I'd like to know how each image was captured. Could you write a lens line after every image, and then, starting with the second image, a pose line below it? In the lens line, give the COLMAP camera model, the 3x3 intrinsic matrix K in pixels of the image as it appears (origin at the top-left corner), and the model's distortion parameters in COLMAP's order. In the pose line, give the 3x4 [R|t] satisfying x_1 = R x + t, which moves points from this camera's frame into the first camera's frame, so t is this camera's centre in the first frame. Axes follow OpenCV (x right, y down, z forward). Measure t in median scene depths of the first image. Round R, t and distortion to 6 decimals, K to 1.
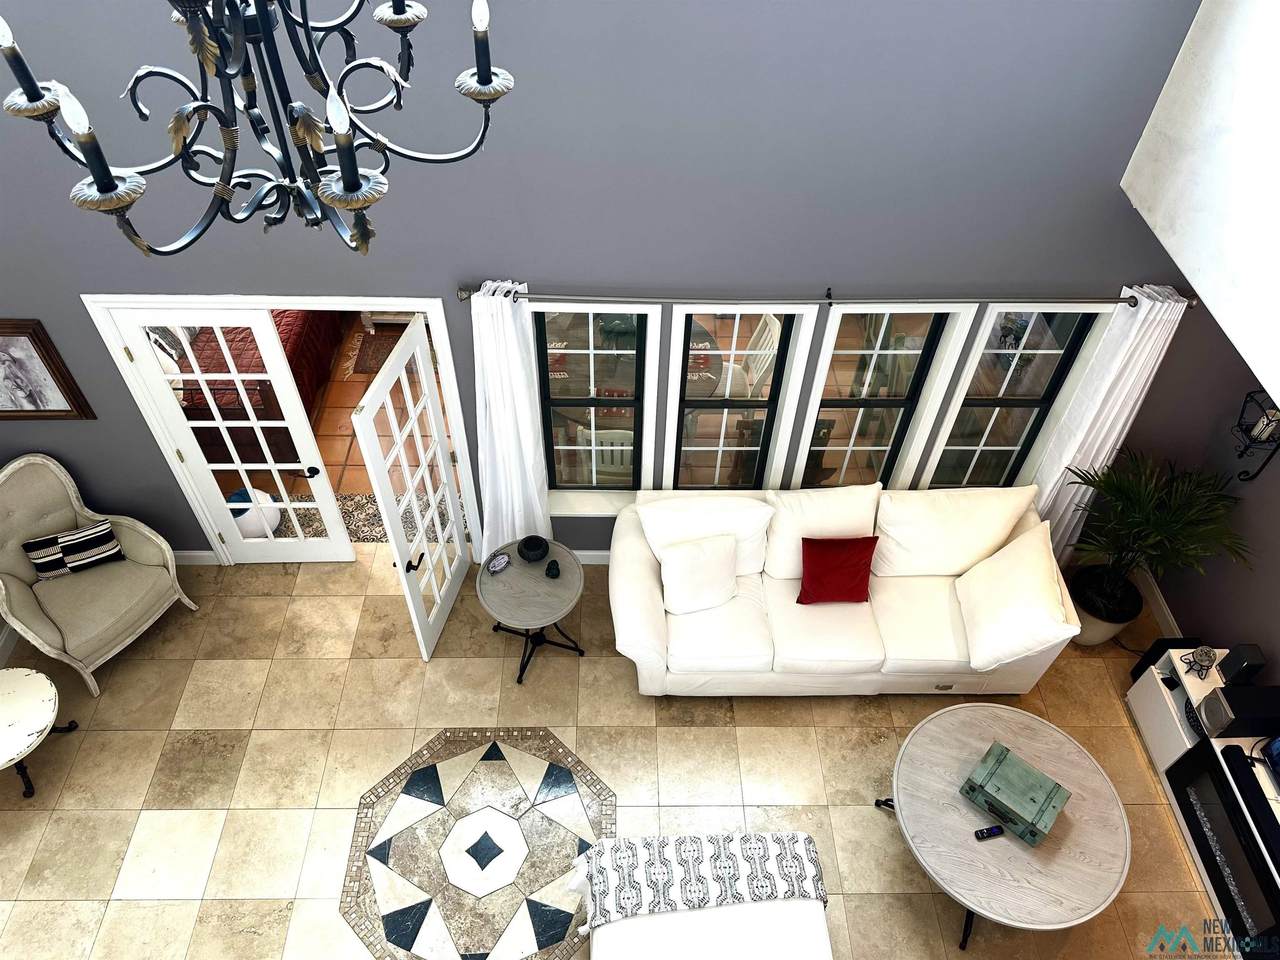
lens RADIAL K [[907.5, 0, 637.3], [0, 907.5, 477.8], [0, 0, 1]] dist [0.026046, -0.047075]
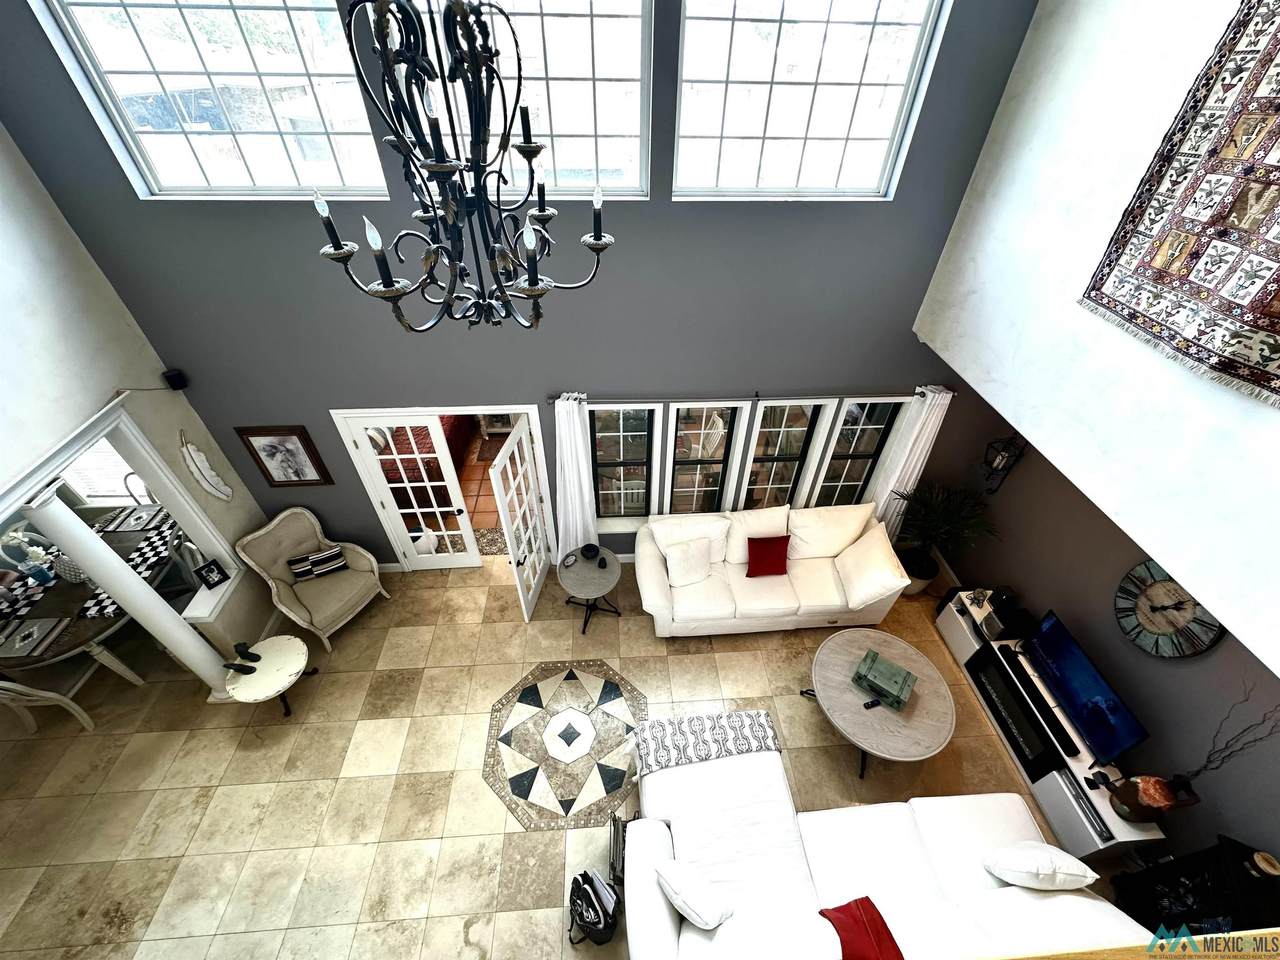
lens RADIAL K [[510.3, 0, 636.8], [0, 510.3, 478.2], [0, 0, 1]] dist [-0.016276, 0.000818]
pose [[0.998647, -0.038766, 0.034671, -0.058801], [0.042319, 0.993205, -0.108413, 0.052502], [-0.030232, 0.109734, 0.993501, 0.032067]]
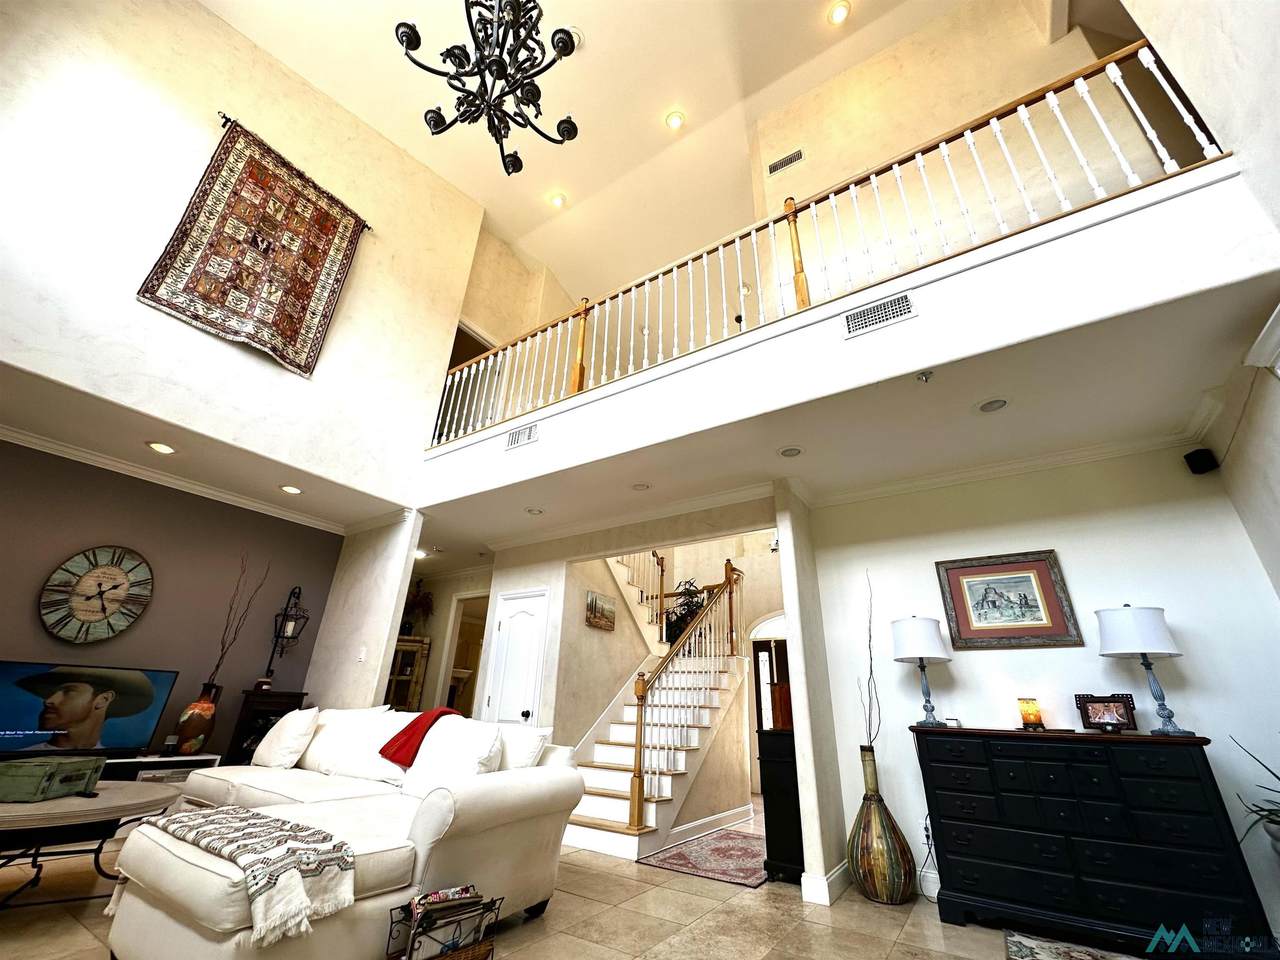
lens RADIAL K [[510.3, 0, 642.4], [0, 510.3, 480.4], [0, 0, 1]] dist [-0.016276, 0.000818]
pose [[-0.832647, 0.190975, 0.519835, -0.613382], [0.378903, 0.881026, 0.283240, 0.151352], [-0.403896, 0.432806, -0.805945, 1.199395]]
